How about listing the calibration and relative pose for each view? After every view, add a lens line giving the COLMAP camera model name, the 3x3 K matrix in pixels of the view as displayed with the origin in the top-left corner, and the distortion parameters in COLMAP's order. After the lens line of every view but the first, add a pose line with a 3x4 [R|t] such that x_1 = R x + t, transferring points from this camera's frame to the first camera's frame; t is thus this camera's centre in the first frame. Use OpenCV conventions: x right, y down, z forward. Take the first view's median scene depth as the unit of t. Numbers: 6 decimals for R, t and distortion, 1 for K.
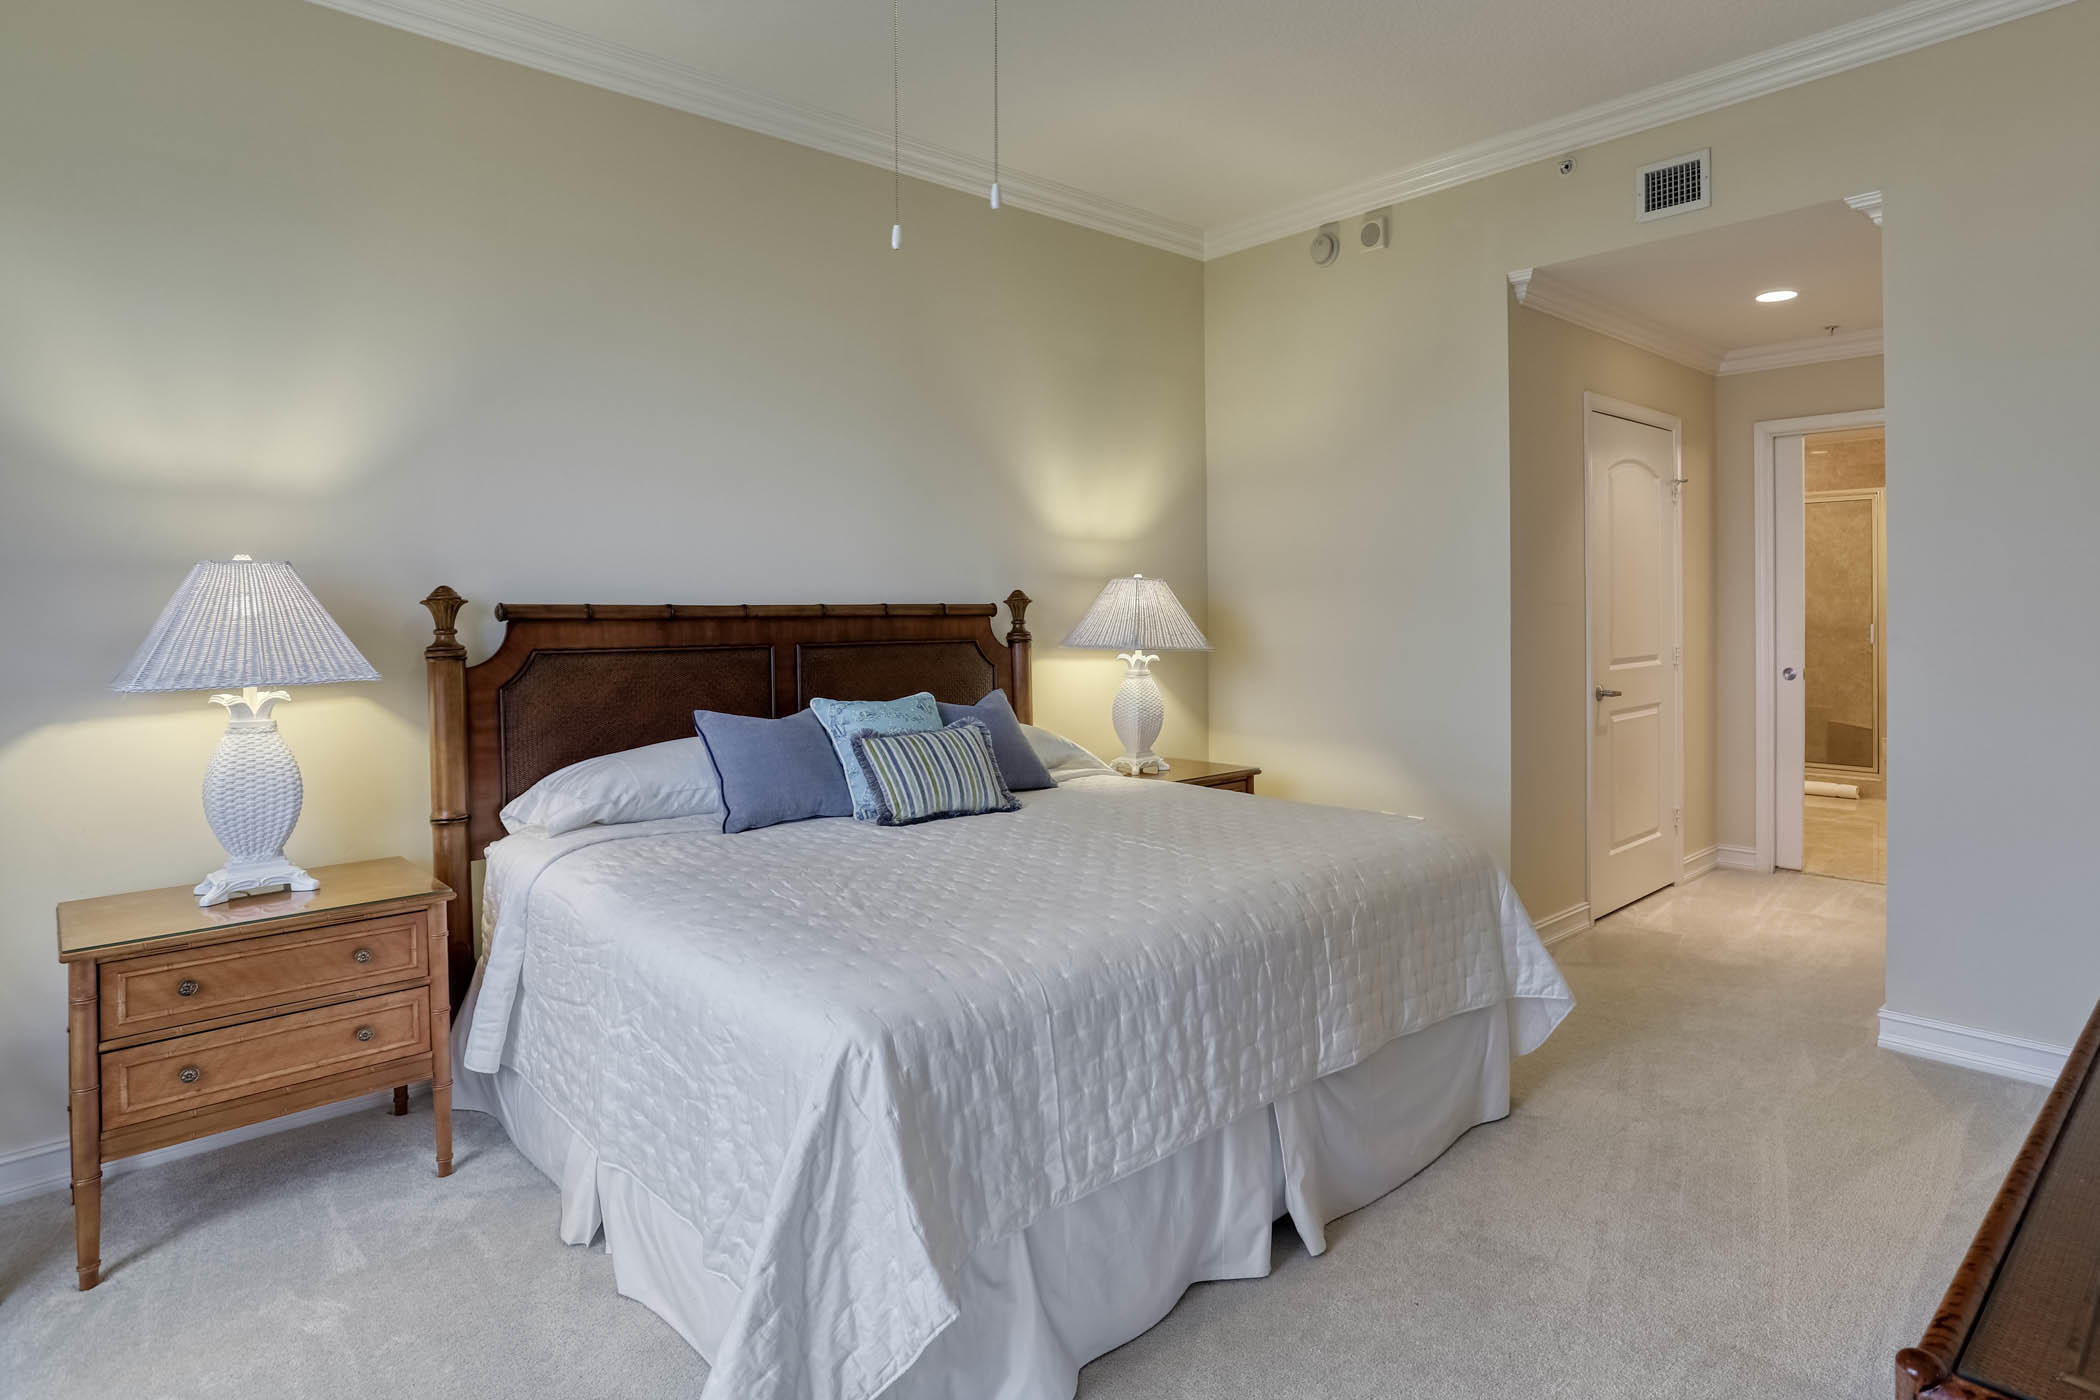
lens RADIAL K [[1128.7, 0, 1175.4], [0, 1128.7, 614.8], [0, 0, 1]] dist [-0.060707, 0.023685]
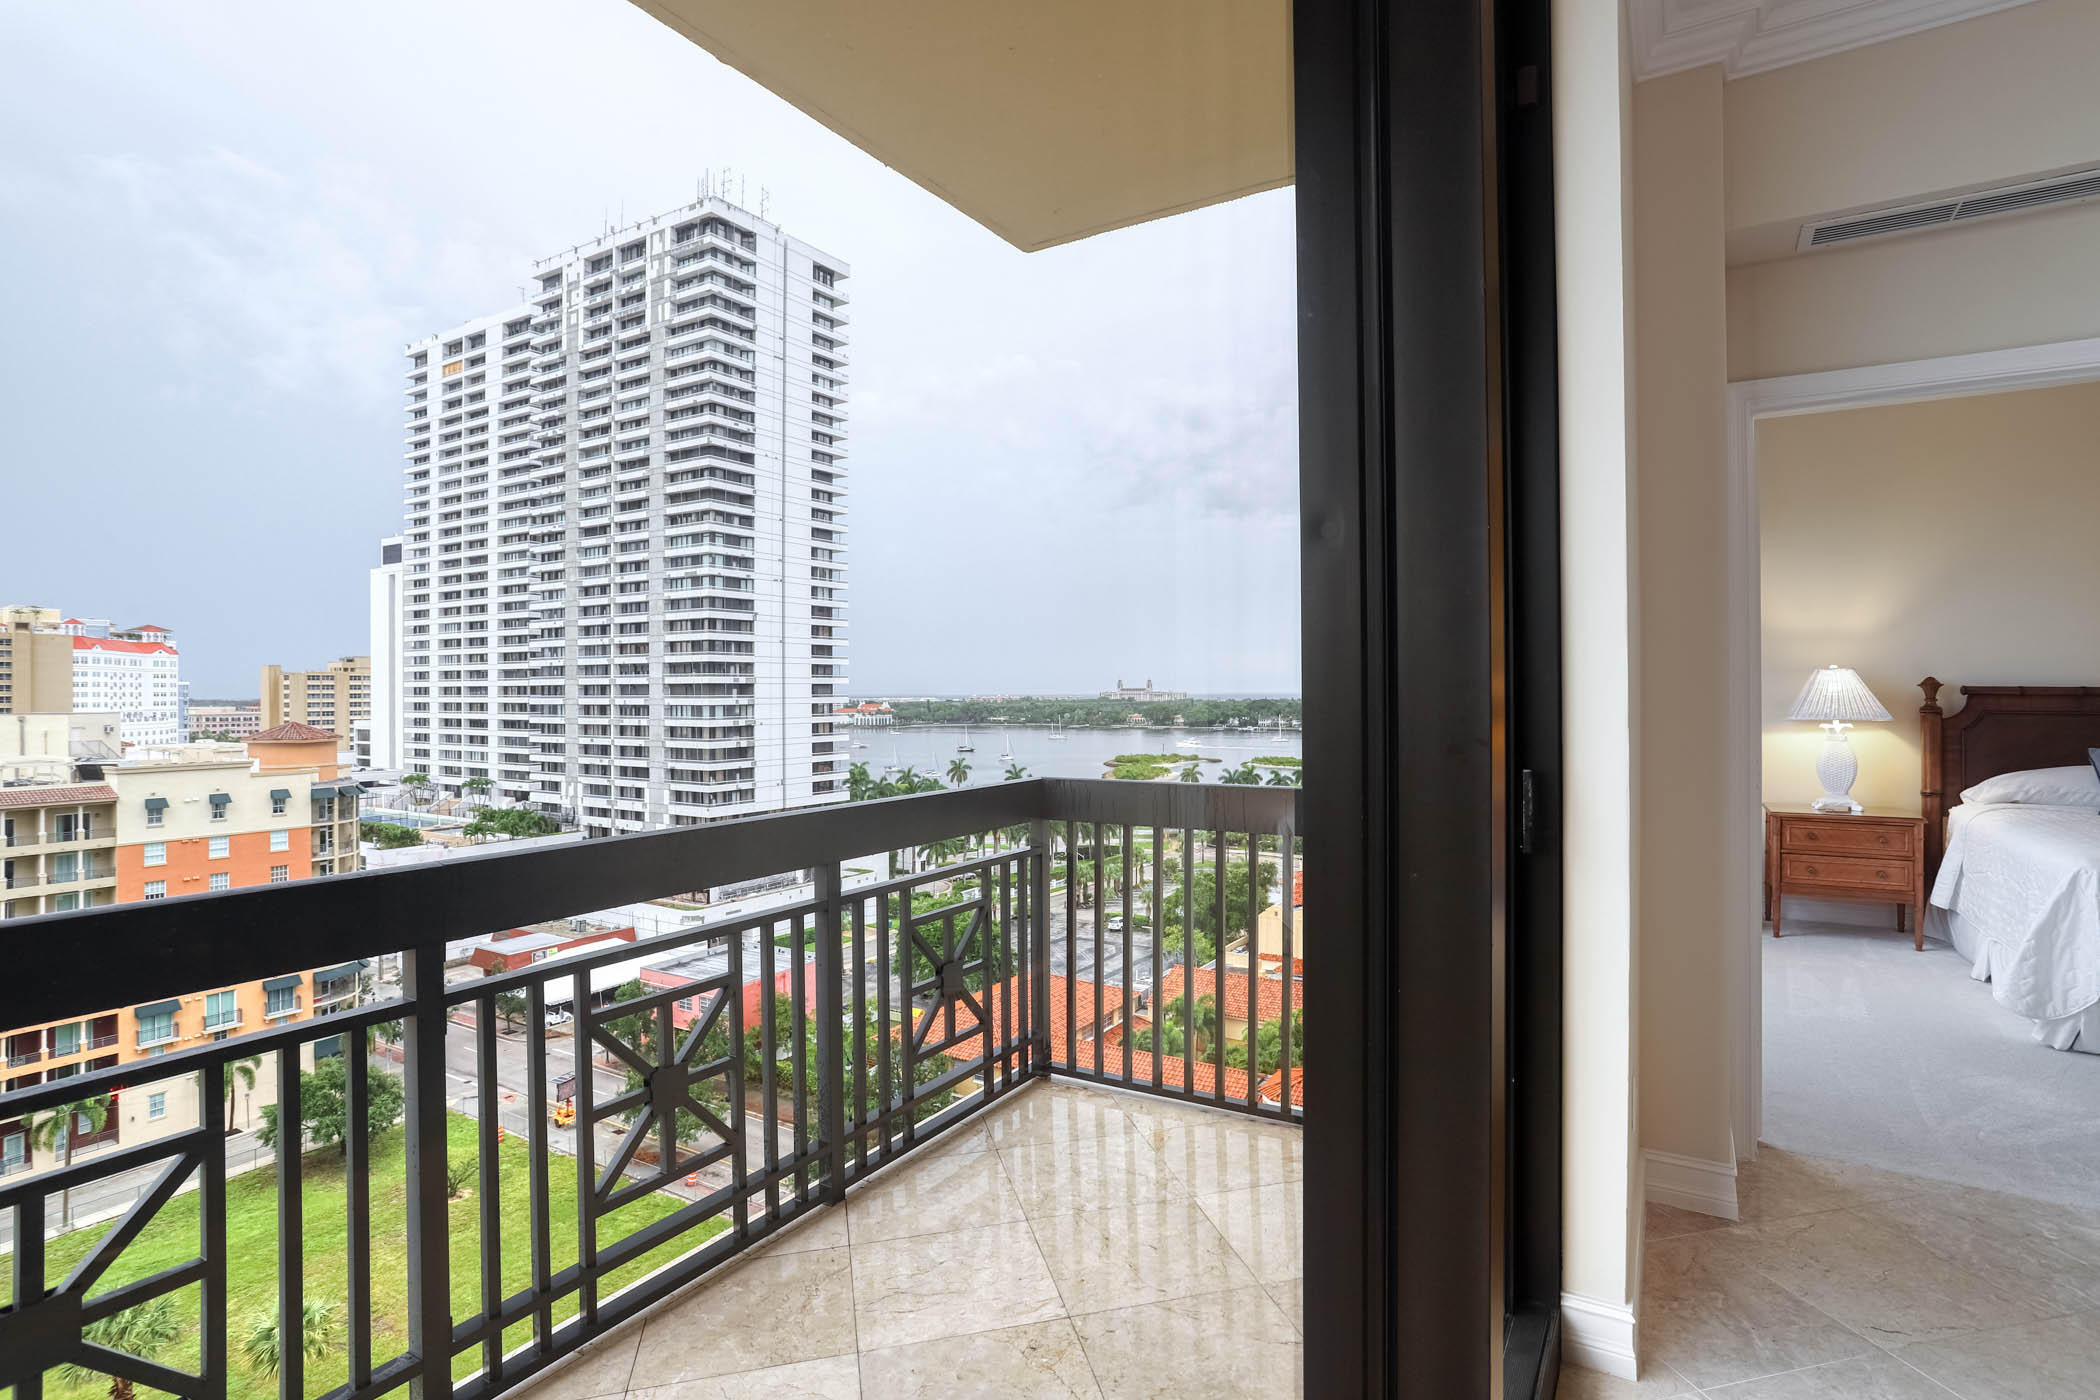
lens RADIAL K [[1043.6, 0, 1072.2], [0, 1043.6, 688.5], [0, 0, 1]] dist [-0.056536, 0.031419]
pose [[0.241123, 0.006066, -0.970476, 0.863699], [-0.007586, 0.999962, 0.004365, -0.001584], [0.970465, 0.006310, 0.241160, -1.093860]]
